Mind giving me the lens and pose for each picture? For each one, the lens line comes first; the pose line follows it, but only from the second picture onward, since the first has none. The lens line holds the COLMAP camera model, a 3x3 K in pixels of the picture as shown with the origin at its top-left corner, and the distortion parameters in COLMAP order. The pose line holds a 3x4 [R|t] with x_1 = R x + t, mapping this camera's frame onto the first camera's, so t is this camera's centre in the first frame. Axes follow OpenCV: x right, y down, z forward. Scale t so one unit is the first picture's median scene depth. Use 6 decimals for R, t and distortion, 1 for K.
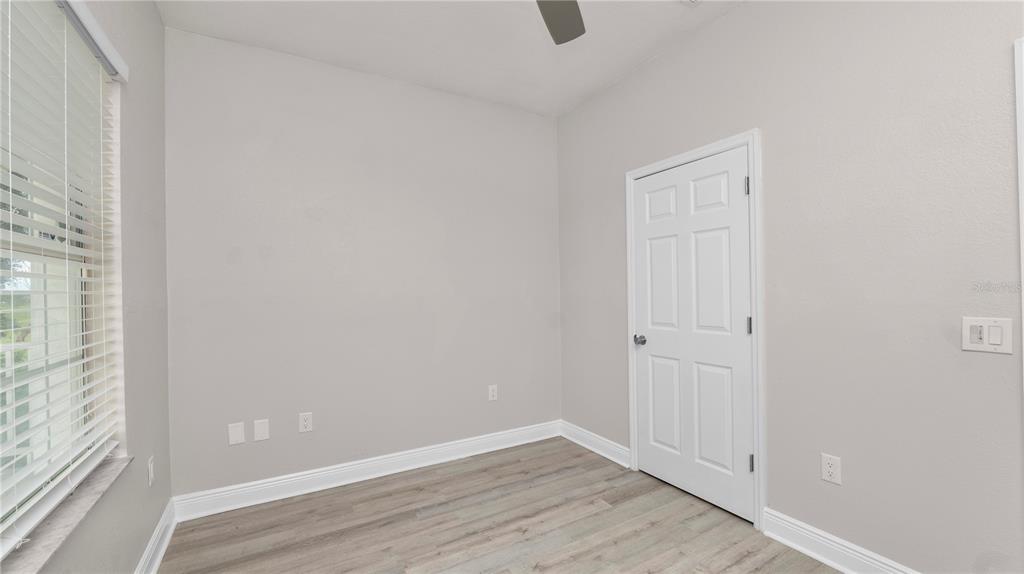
lens RADIAL K [[420.2, 0, 510.4], [0, 420.2, 288.7], [0, 0, 1]] dist [-0.010528, 0.000277]
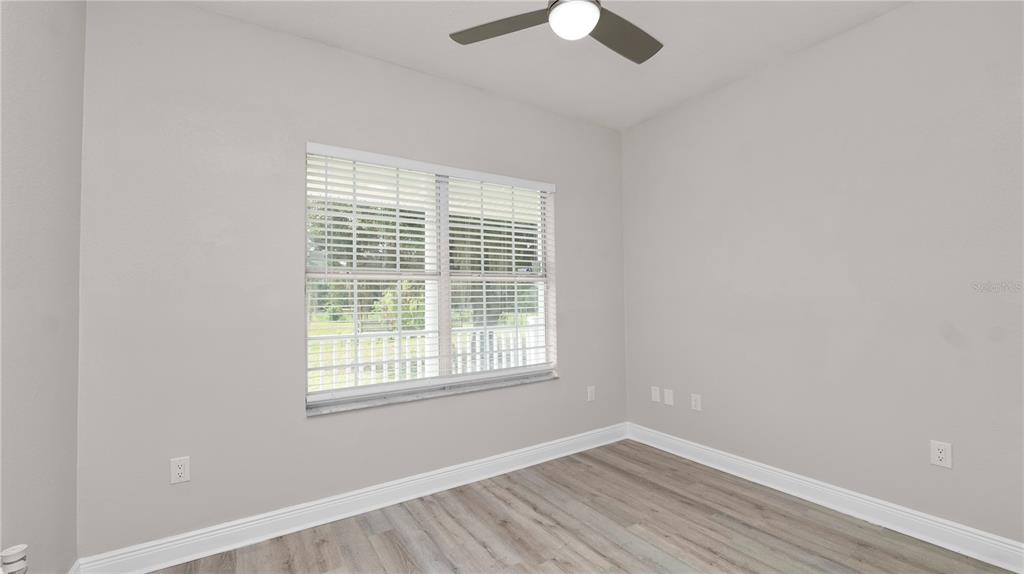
lens RADIAL K [[420.2, 0, 510.4], [0, 420.2, 288.7], [0, 0, 1]] dist [-0.010528, 0.000277]
pose [[0.045991, -0.009463, -0.998897, 0.745084], [0.020652, 0.999750, -0.008520, -0.007402], [0.998728, -0.020237, 0.046175, 0.459069]]
